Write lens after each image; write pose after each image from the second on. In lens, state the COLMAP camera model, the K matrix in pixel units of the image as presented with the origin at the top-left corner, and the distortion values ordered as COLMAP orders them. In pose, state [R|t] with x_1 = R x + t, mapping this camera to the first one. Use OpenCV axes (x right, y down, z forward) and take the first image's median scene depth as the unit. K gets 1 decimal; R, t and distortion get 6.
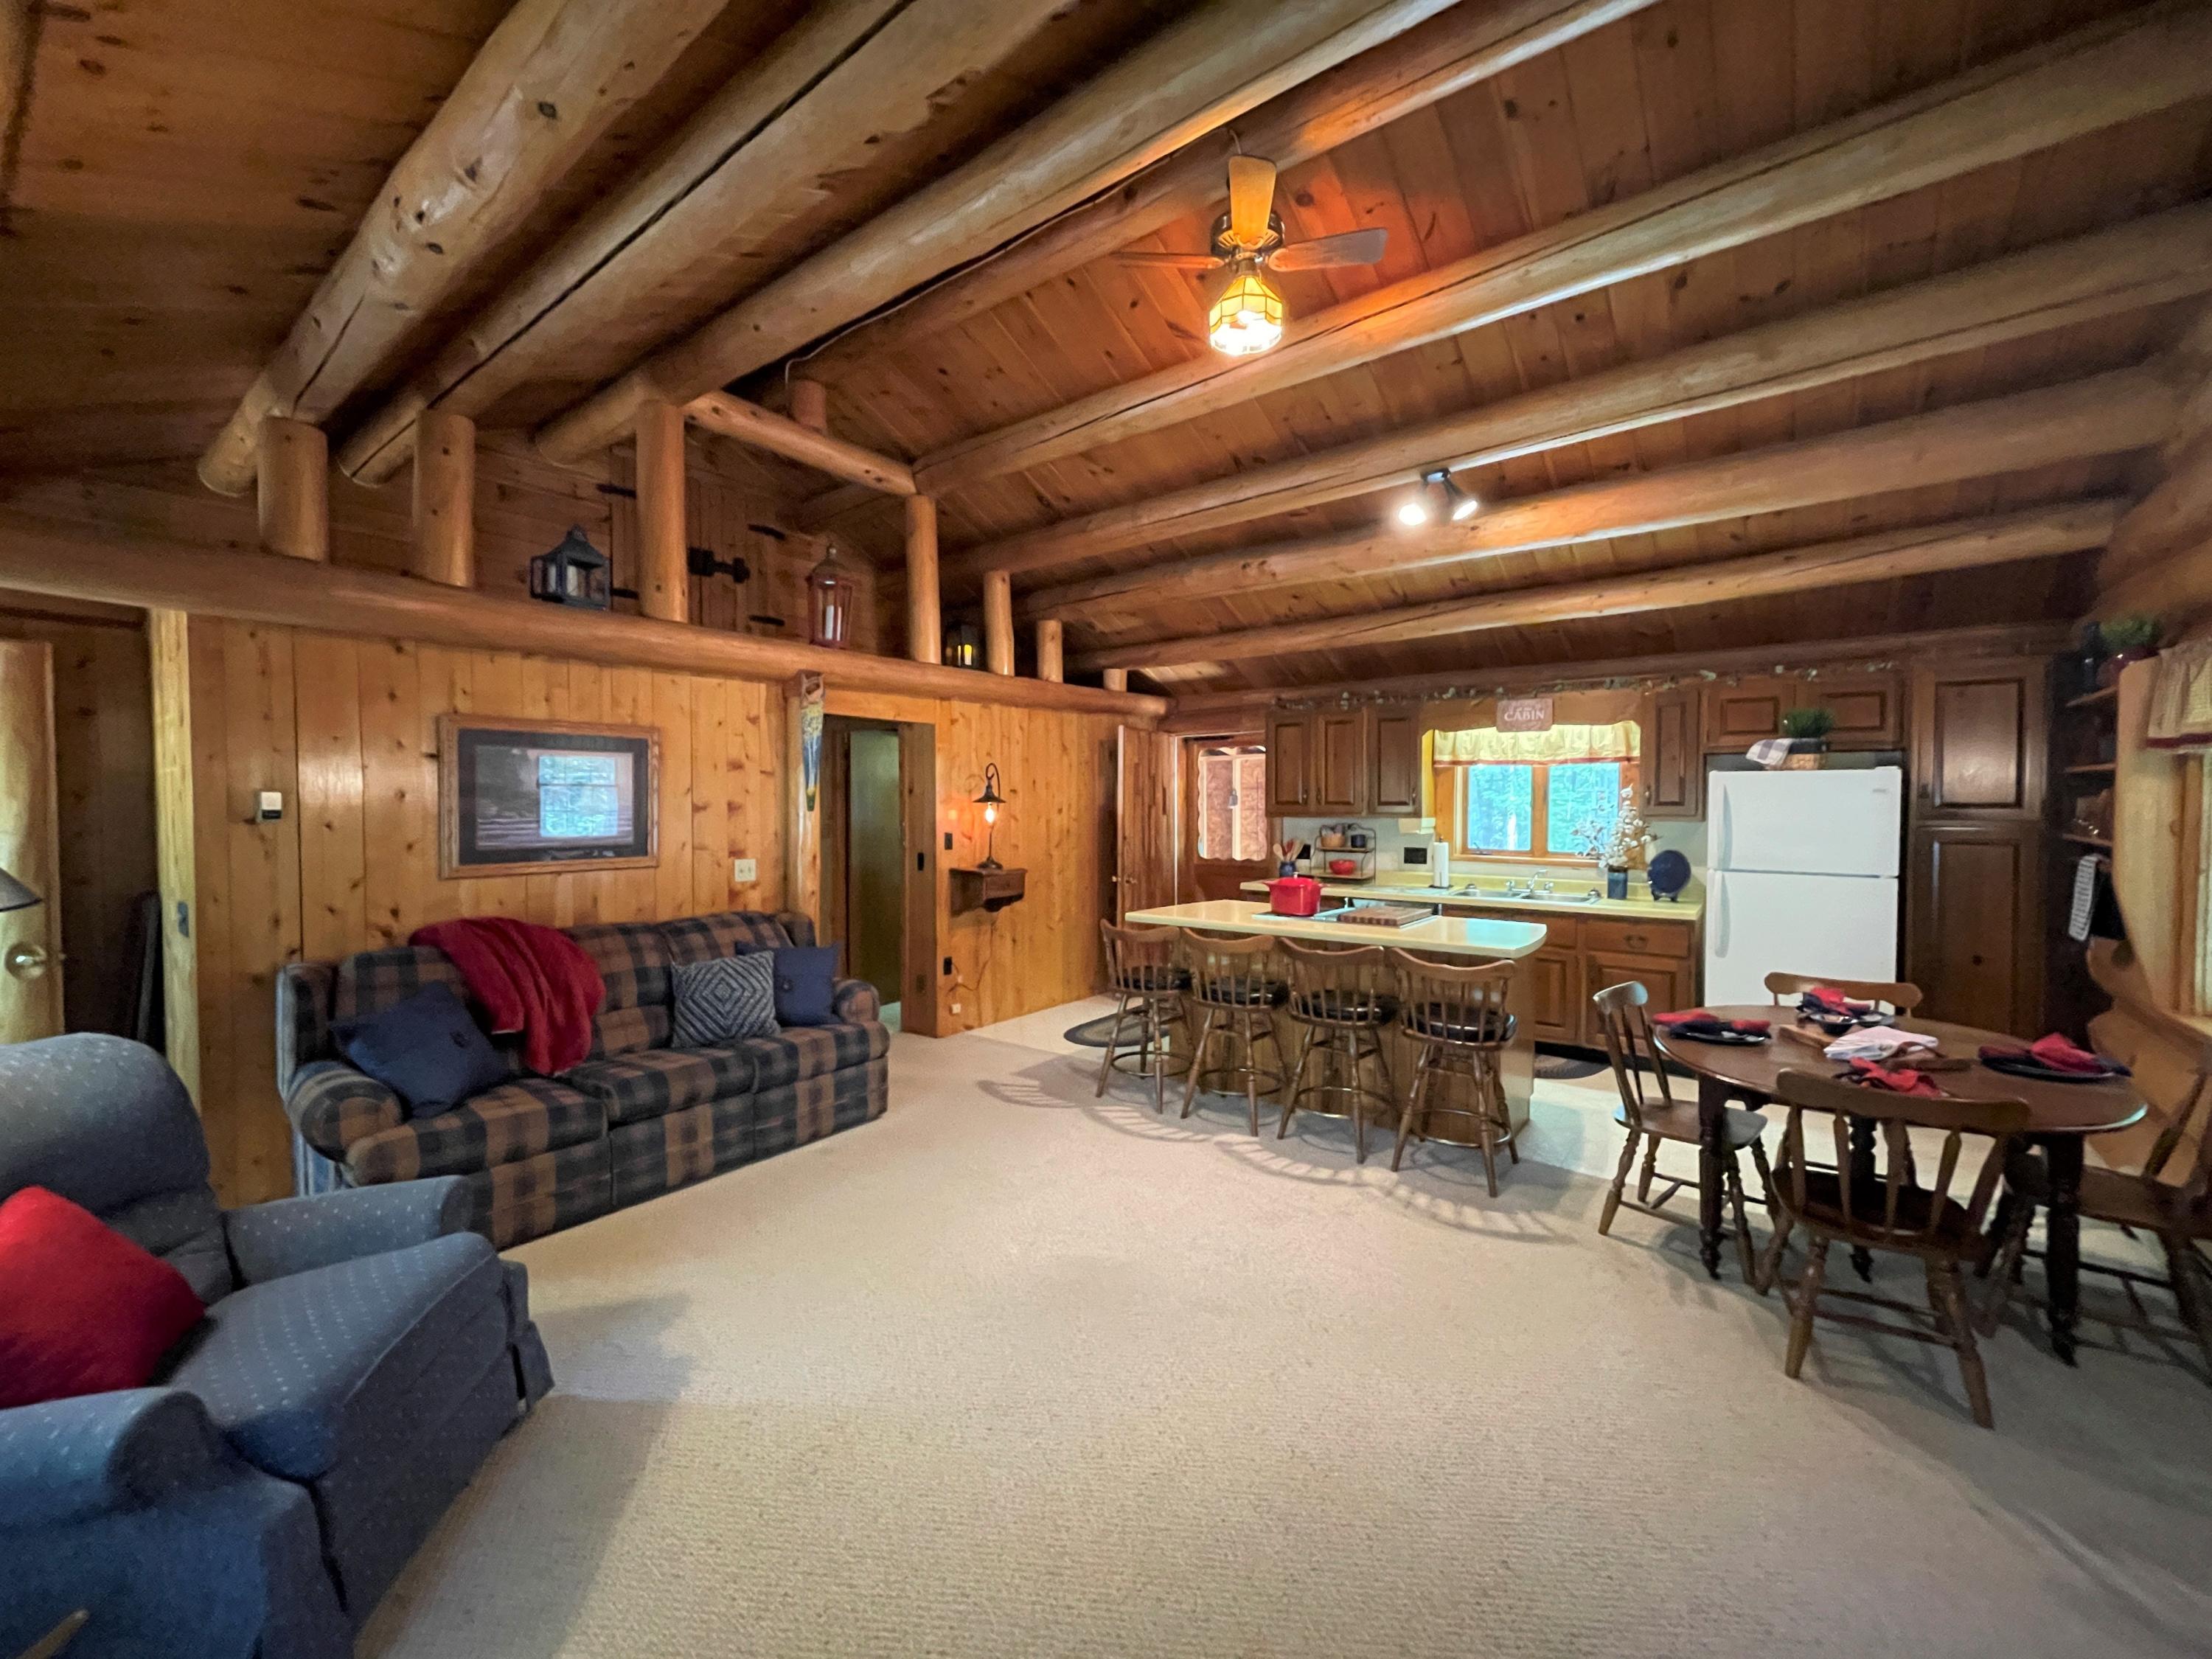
lens RADIAL K [[878.5, 0, 1106.0], [0, 878.5, 829.5], [0, 0, 1]] dist [-0.000602, -0.000016]
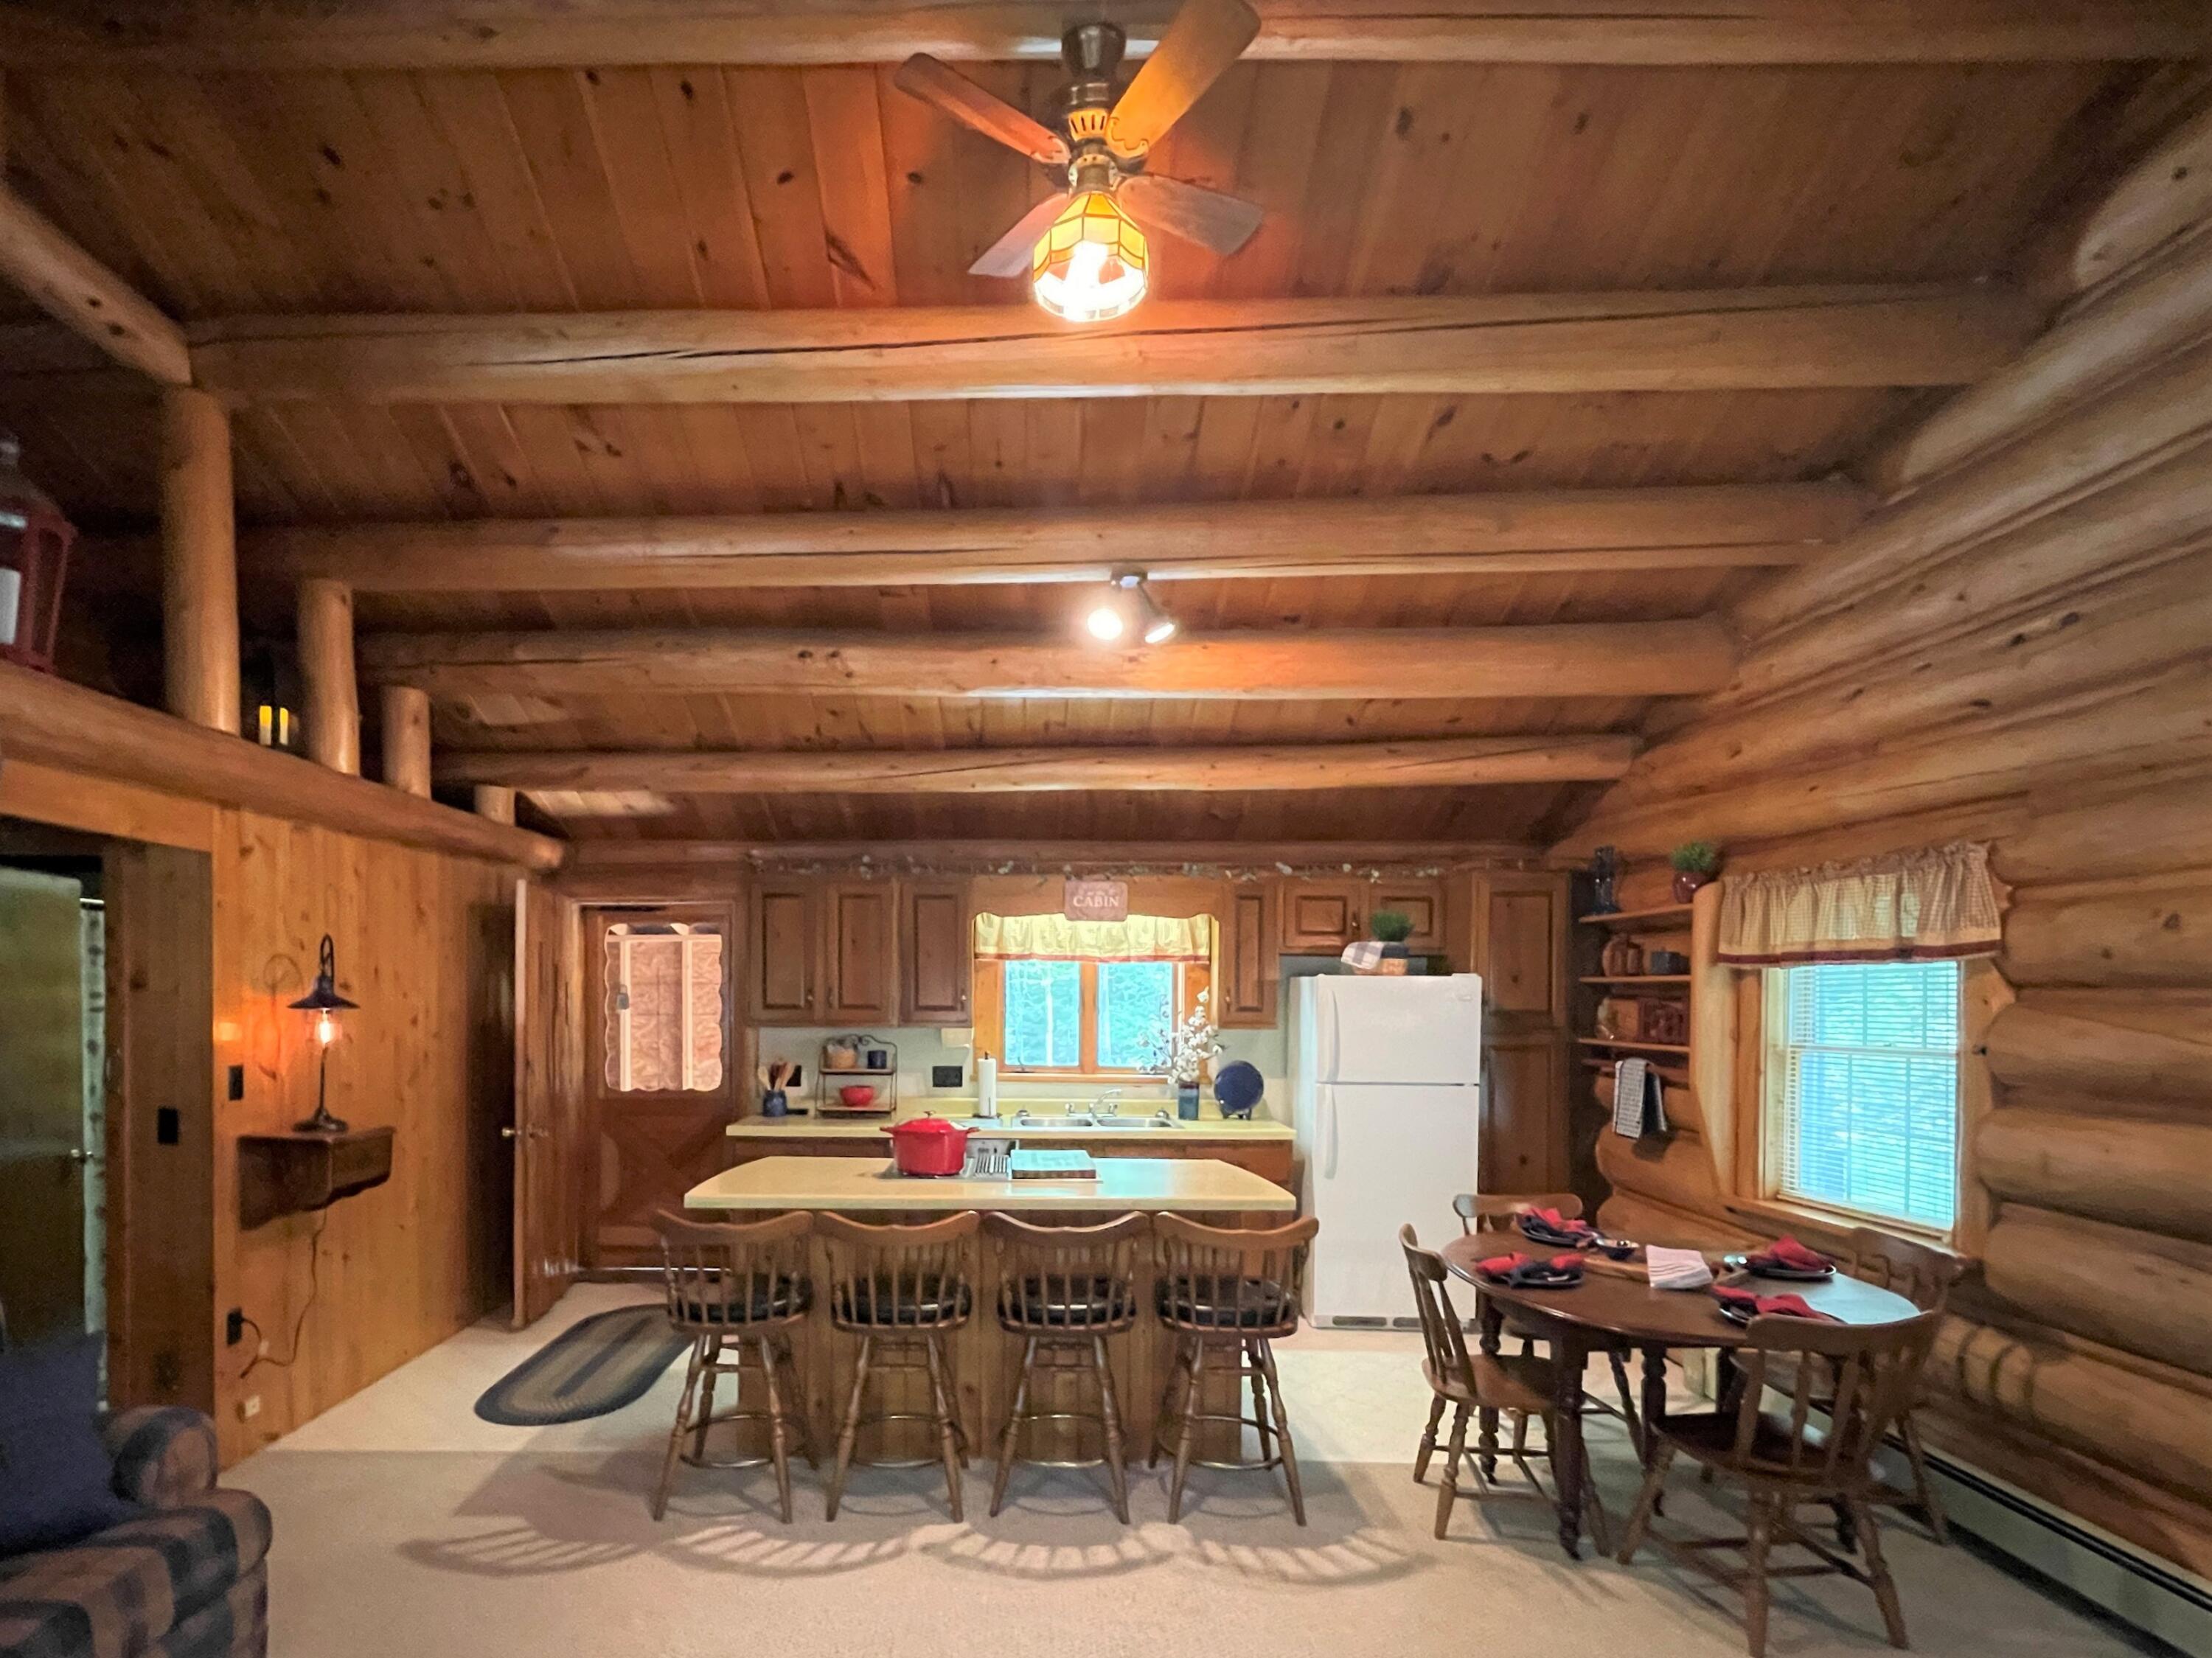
lens RADIAL K [[1137.3, 0, 1105.8], [0, 1137.3, 1021.9], [0, 0, 1]] dist [-0.001587, -0.000497]
pose [[0.806873, -0.006574, 0.590689, -0.152027], [0.014488, 0.999858, -0.008662, -0.008989], [-0.590548, 0.015547, 0.806853, 0.154806]]
